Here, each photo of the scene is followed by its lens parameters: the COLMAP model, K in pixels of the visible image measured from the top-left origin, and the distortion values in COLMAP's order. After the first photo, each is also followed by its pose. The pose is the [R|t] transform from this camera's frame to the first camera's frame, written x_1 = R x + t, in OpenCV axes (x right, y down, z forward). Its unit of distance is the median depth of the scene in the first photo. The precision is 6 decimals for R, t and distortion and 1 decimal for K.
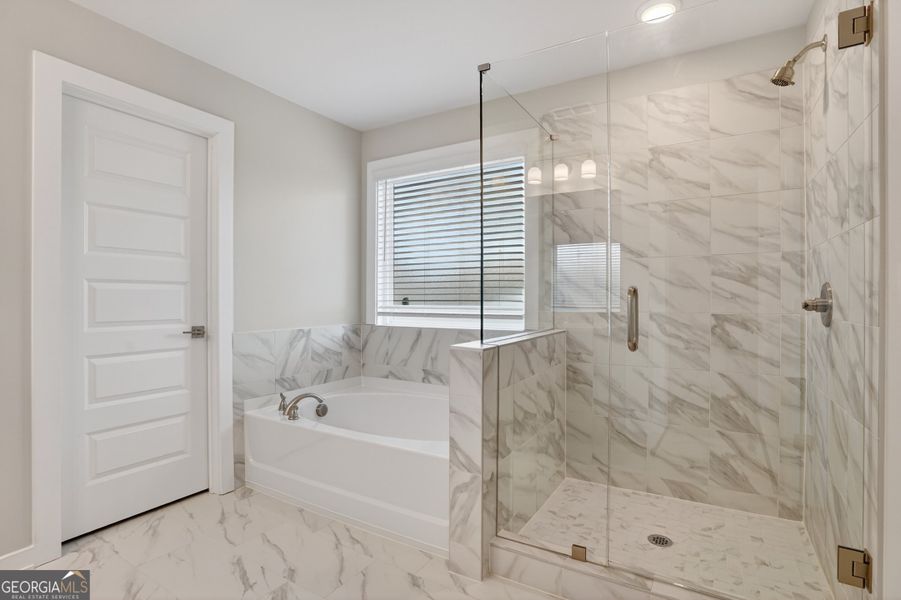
lens RADIAL K [[447.1, 0, 448.1], [0, 447.1, 295.2], [0, 0, 1]] dist [-0.071958, 0.030162]
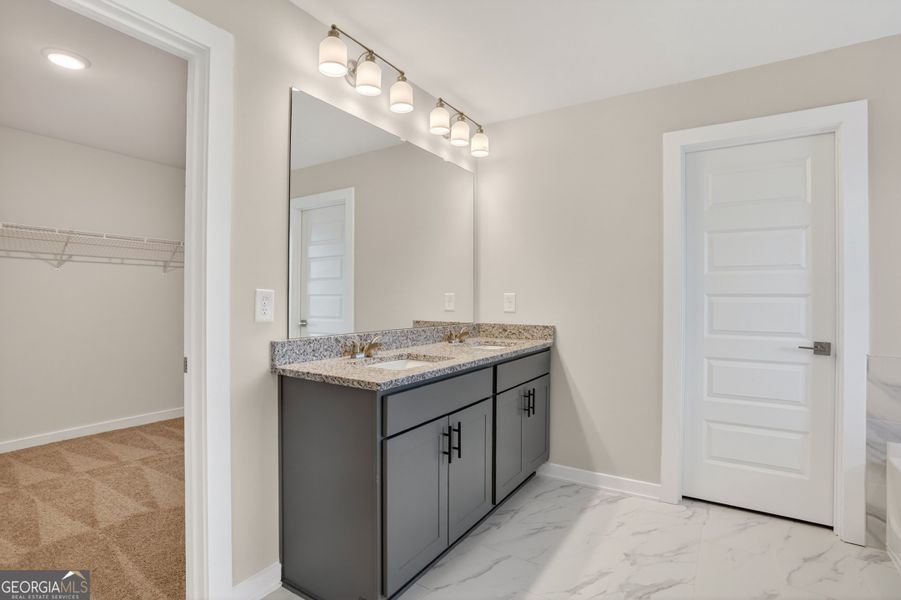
lens RADIAL K [[447.1, 0, 448.1], [0, 447.1, 295.2], [0, 0, 1]] dist [-0.071958, 0.030162]
pose [[-0.017412, -0.009099, -0.999807, 0.351282], [-0.000247, 0.999959, -0.009096, -0.019579], [0.999848, 0.000088, -0.017414, 0.238992]]
